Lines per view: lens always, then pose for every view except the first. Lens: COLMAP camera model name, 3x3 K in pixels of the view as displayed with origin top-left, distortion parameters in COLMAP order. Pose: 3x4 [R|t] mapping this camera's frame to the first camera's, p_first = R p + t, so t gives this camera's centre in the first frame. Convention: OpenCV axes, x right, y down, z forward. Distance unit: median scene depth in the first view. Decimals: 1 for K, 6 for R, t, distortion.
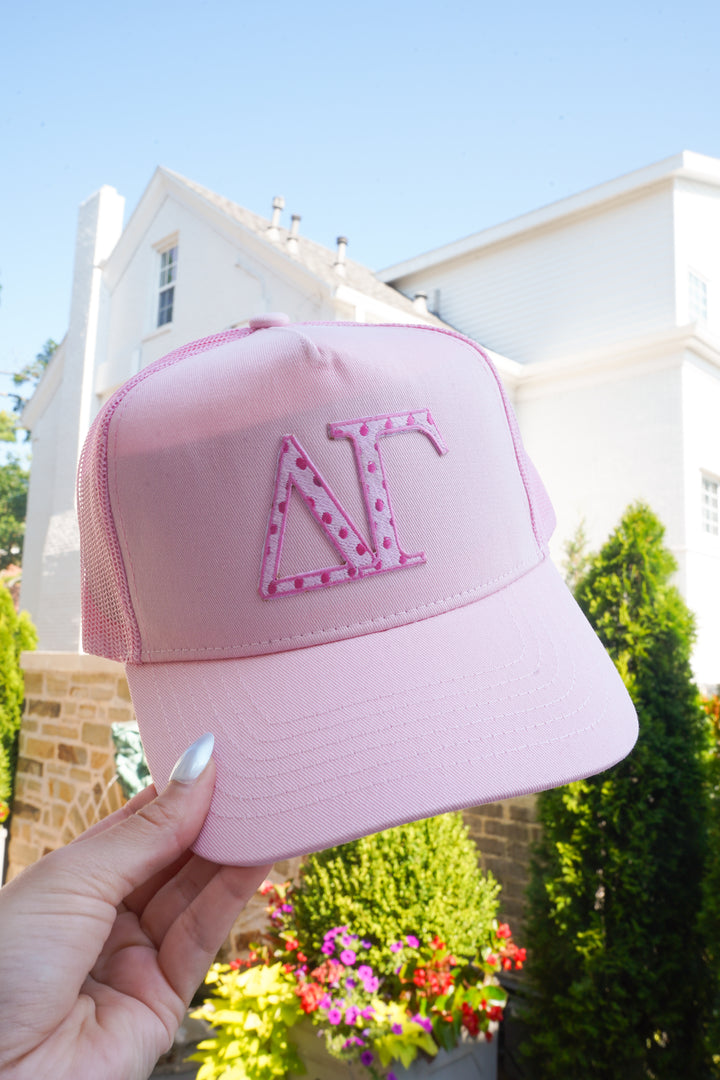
lens RADIAL K [[891.1, 0, 359.8], [0, 891.1, 535.3], [0, 0, 1]] dist [-0.015804, 0.012987]
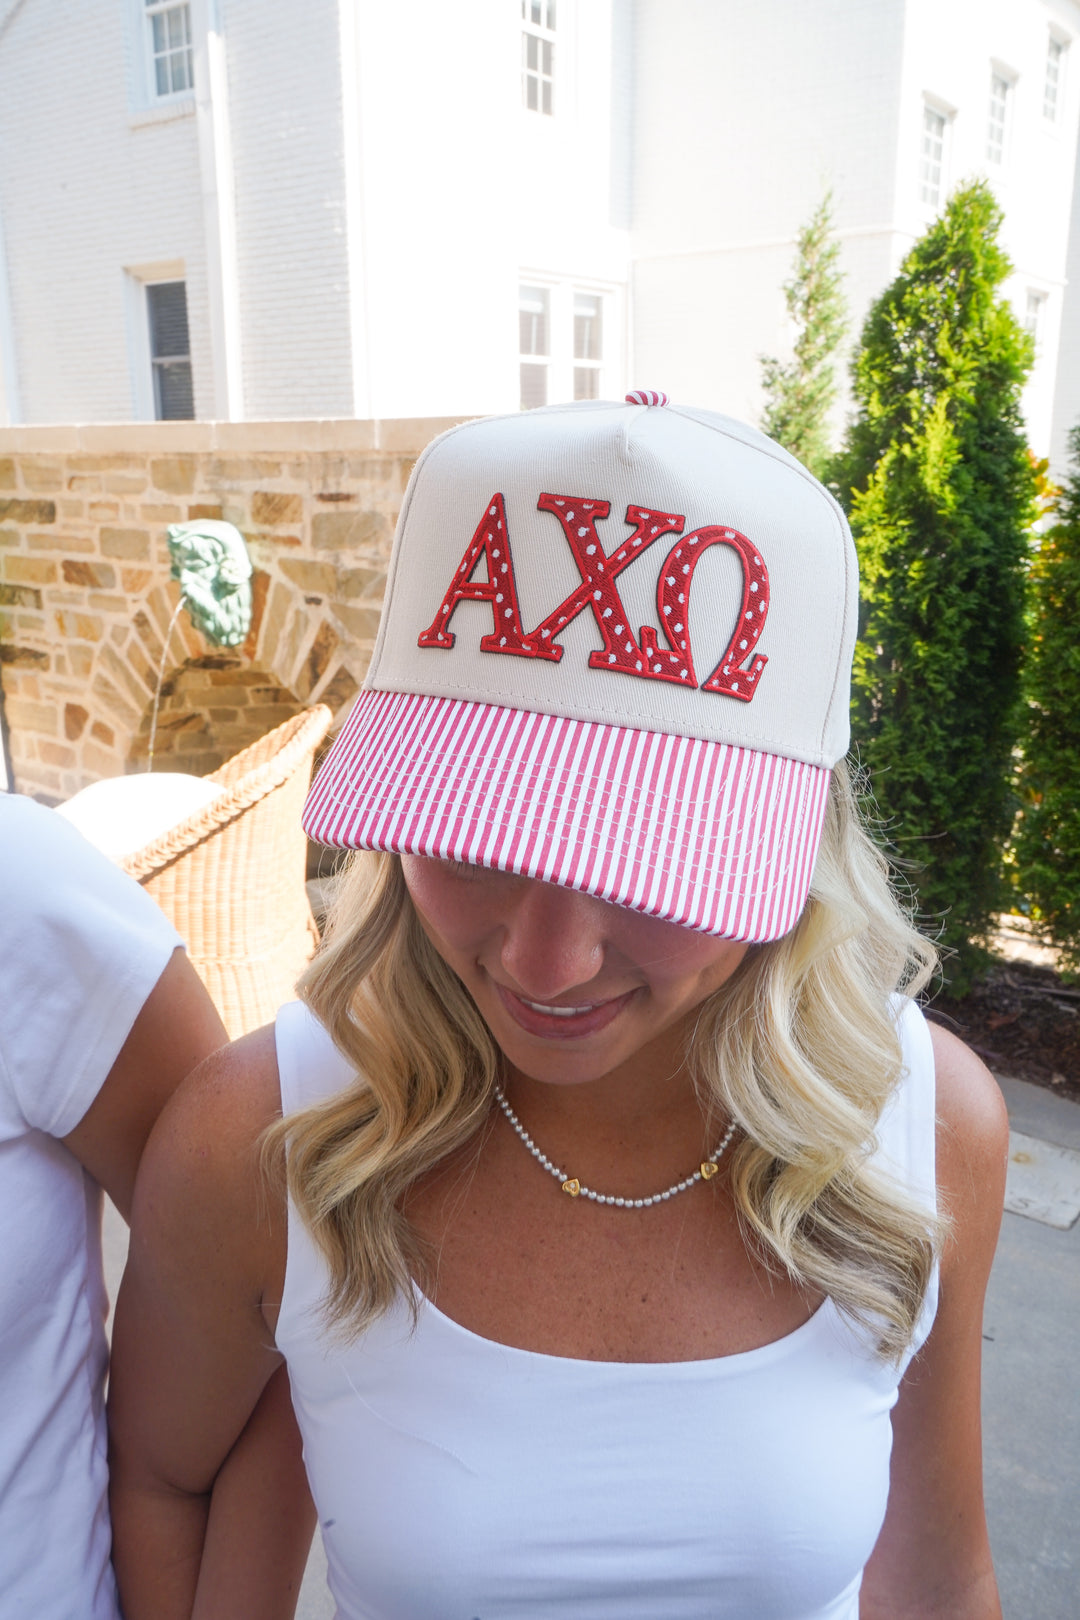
lens RADIAL K [[1333.9, 0, 536.0], [0, 1333.9, 808.8], [0, 0, 1]] dist [-0.021976, 0.006594]
pose [[0.989530, -0.073882, 0.123981, -0.218841], [0.016198, 0.910462, 0.413275, -0.019823], [-0.143414, -0.406940, 0.902127, -0.115399]]
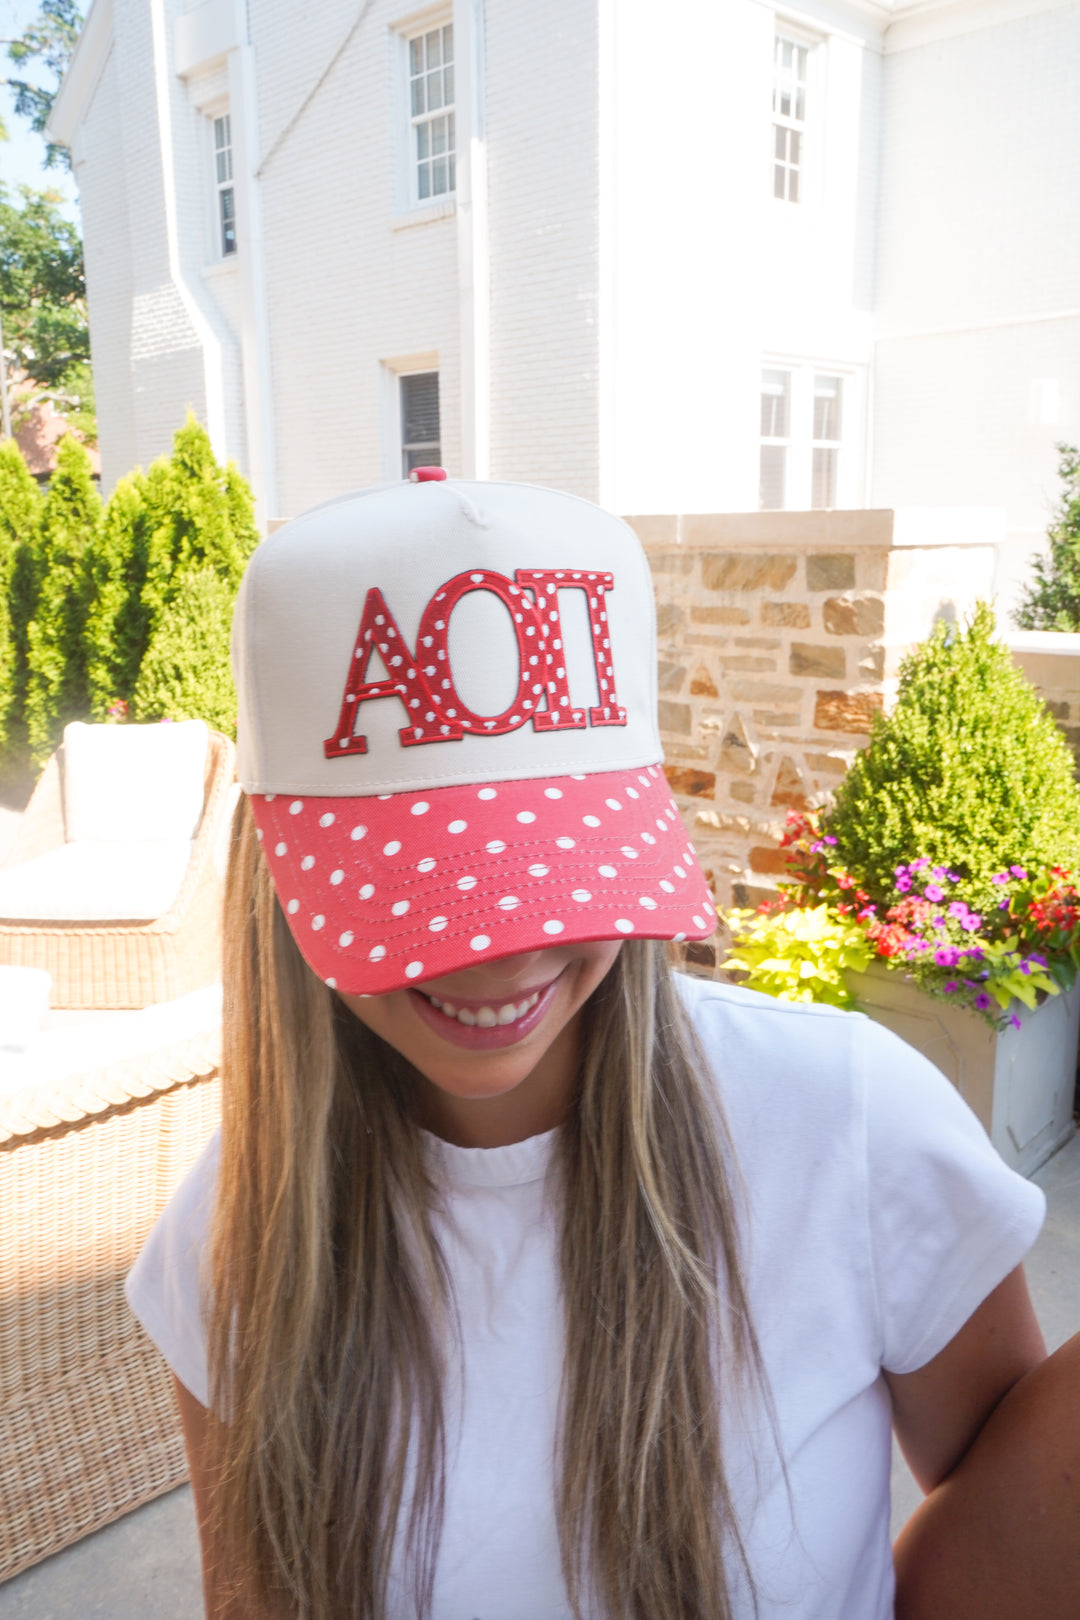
lens RADIAL K [[1333.5, 0, 537.7], [0, 1333.5, 803.6], [0, 0, 1]] dist [-0.016280, 0.008687]
pose [[0.998929, -0.042277, -0.018802, -0.325757], [0.046203, 0.933149, 0.356507, -0.044208], [0.002473, -0.356994, 0.934103, -0.092253]]
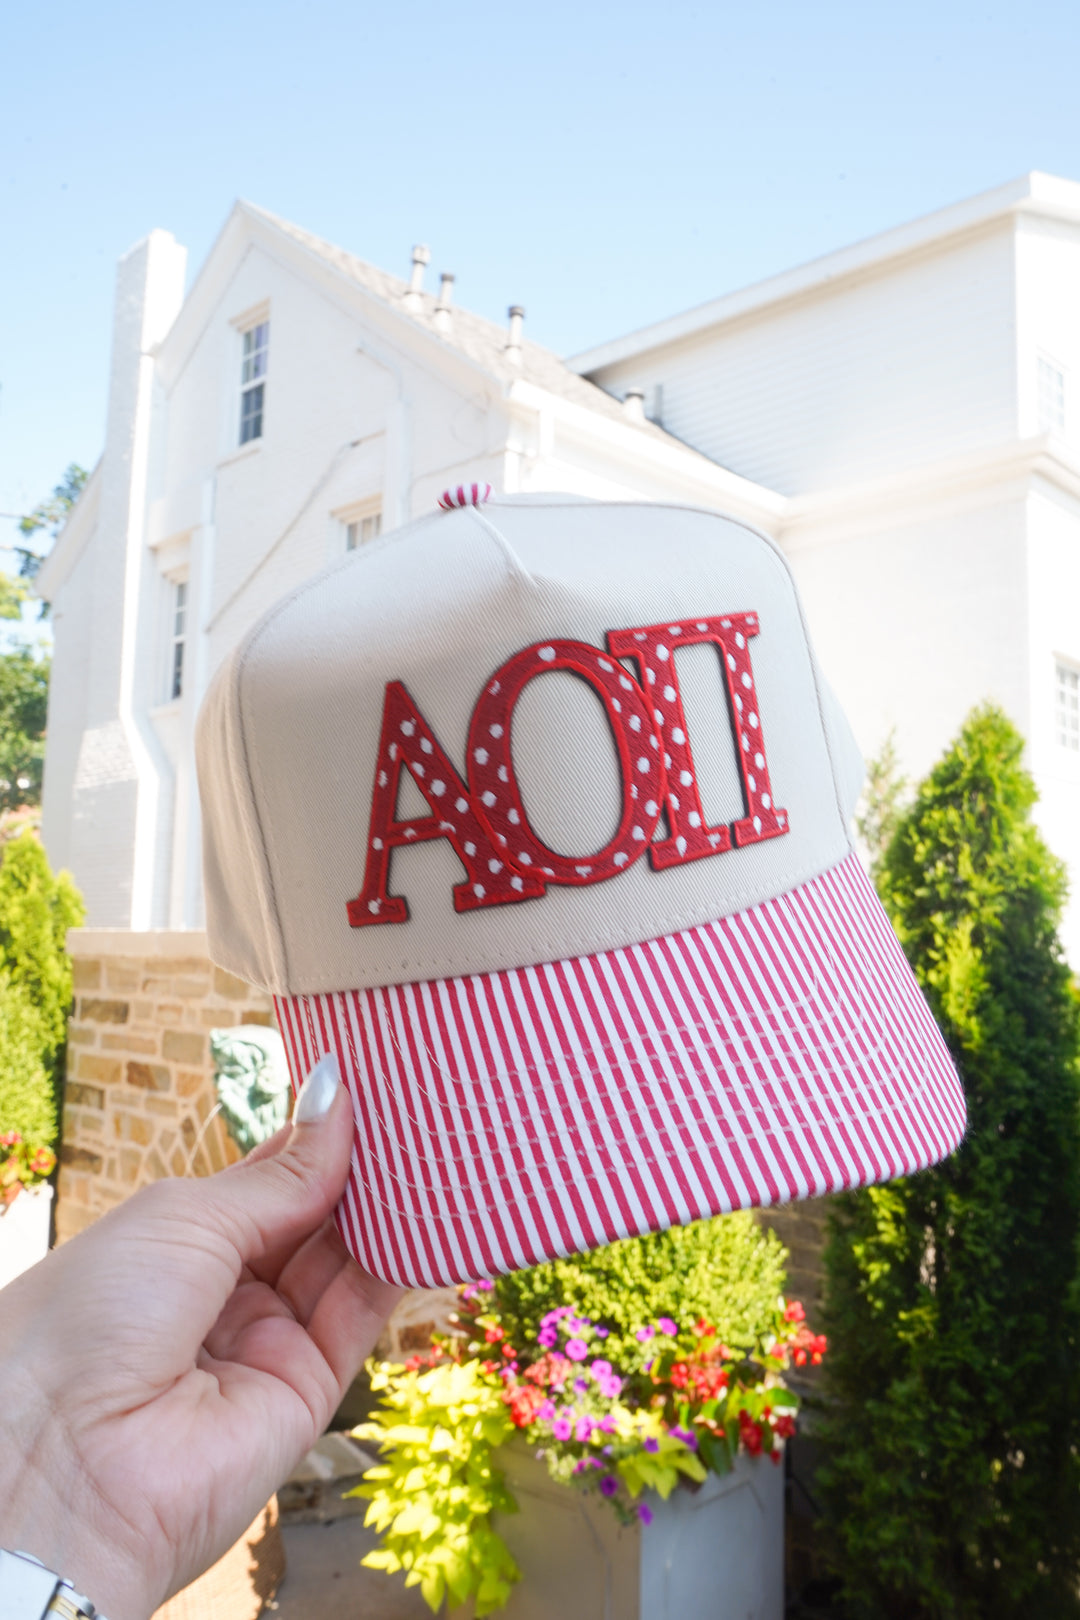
lens RADIAL K [[1336.7, 0, 539.6], [0, 1336.7, 802.9], [0, 0, 1]] dist [-0.015804, 0.012987]
pose [[0.999964, -0.008243, 0.002067, -0.038727], [0.008165, 0.999340, 0.035395, 0.001731], [-0.002357, -0.035377, 0.999371, -0.043979]]
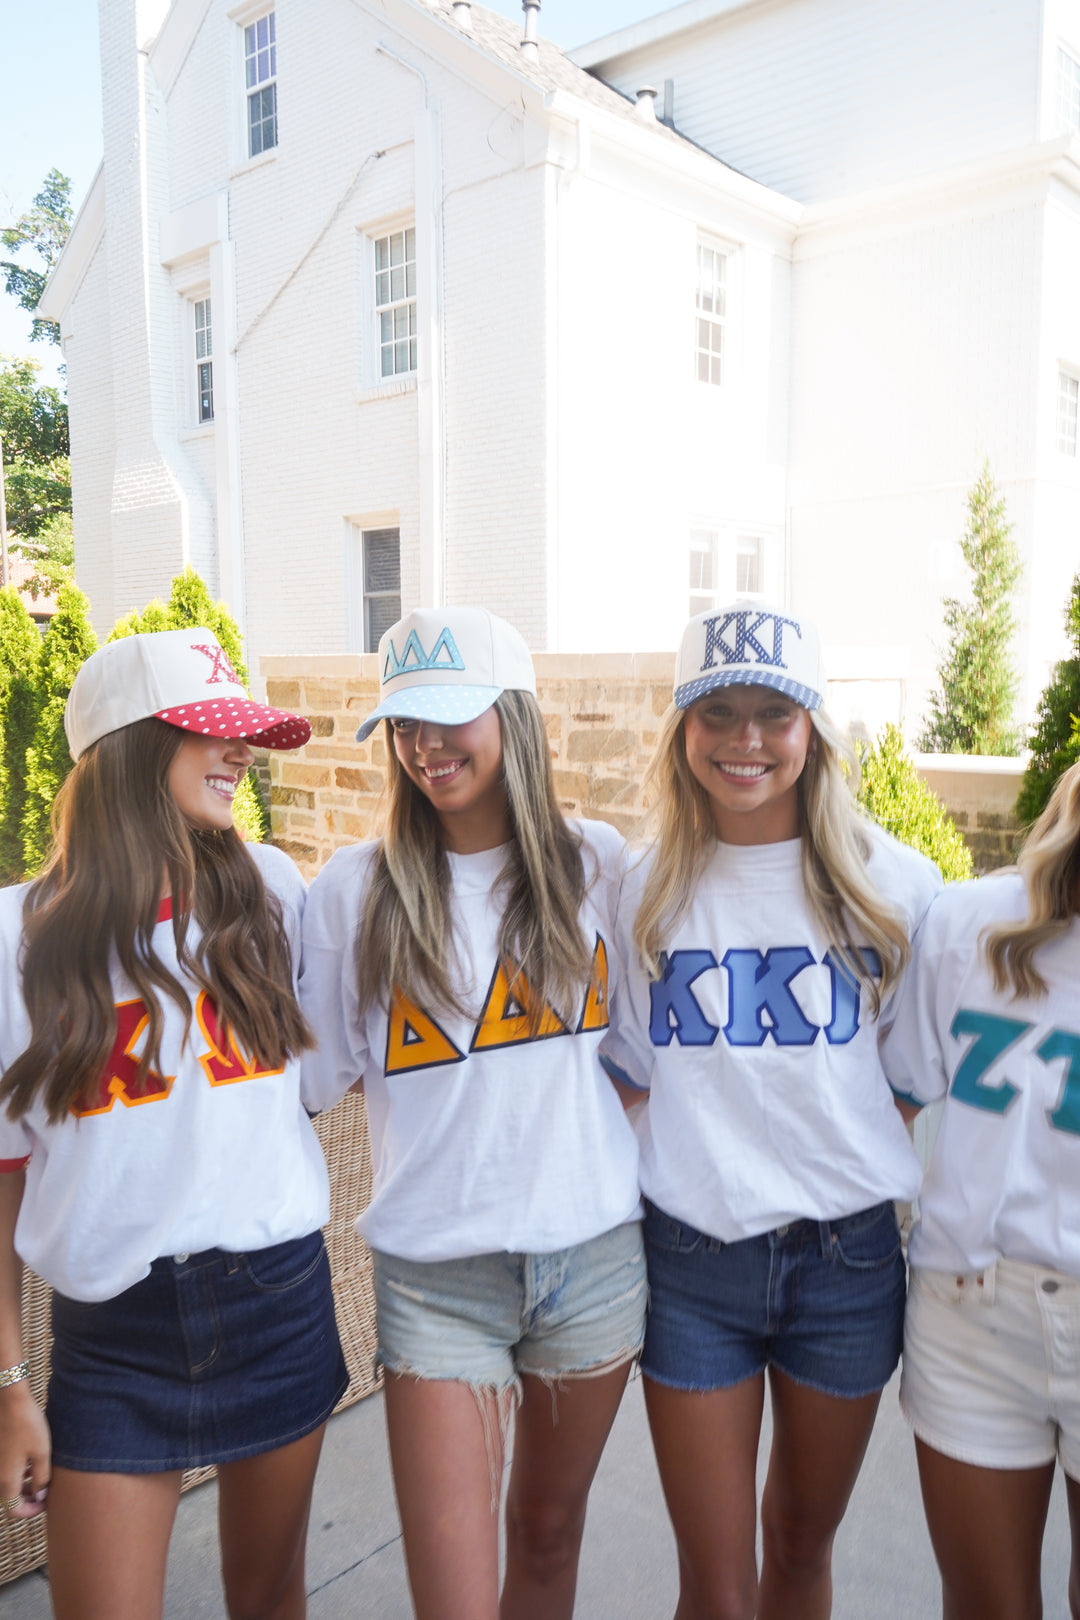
lens RADIAL K [[1276.1, 0, 536.9], [0, 1276.1, 803.0], [0, 0, 1]] dist [-0.016832, 0.005659]
pose [[0.998592, -0.041110, 0.033540, -0.370308], [0.030897, 0.964493, 0.262294, -0.057771], [-0.043132, -0.260888, 0.964405, -0.231700]]
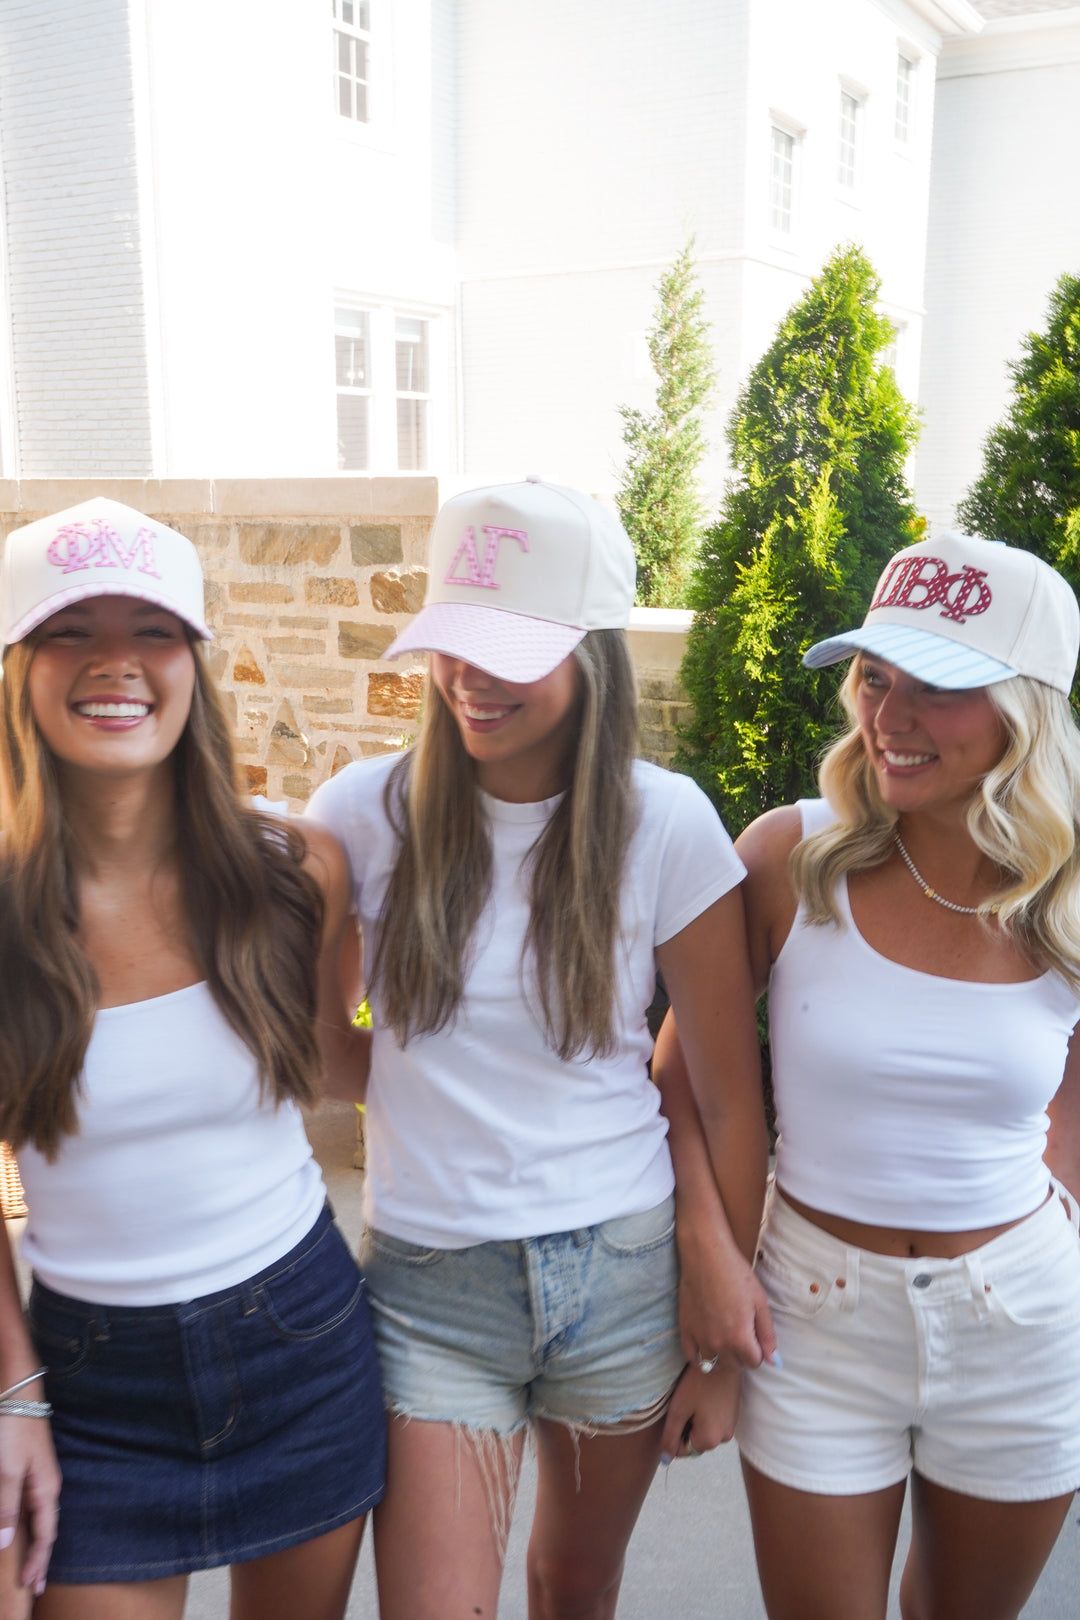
lens RADIAL K [[1531.0, 0, 540.0], [0, 1531.0, 810.0], [0, 0, 1]] dist [-0.008015, -0.000763]
pose [[0.964358, -0.089312, 0.249073, -0.273469], [-0.008559, 0.930291, 0.366721, -0.064085], [-0.264464, -0.355783, 0.896369, -0.160466]]
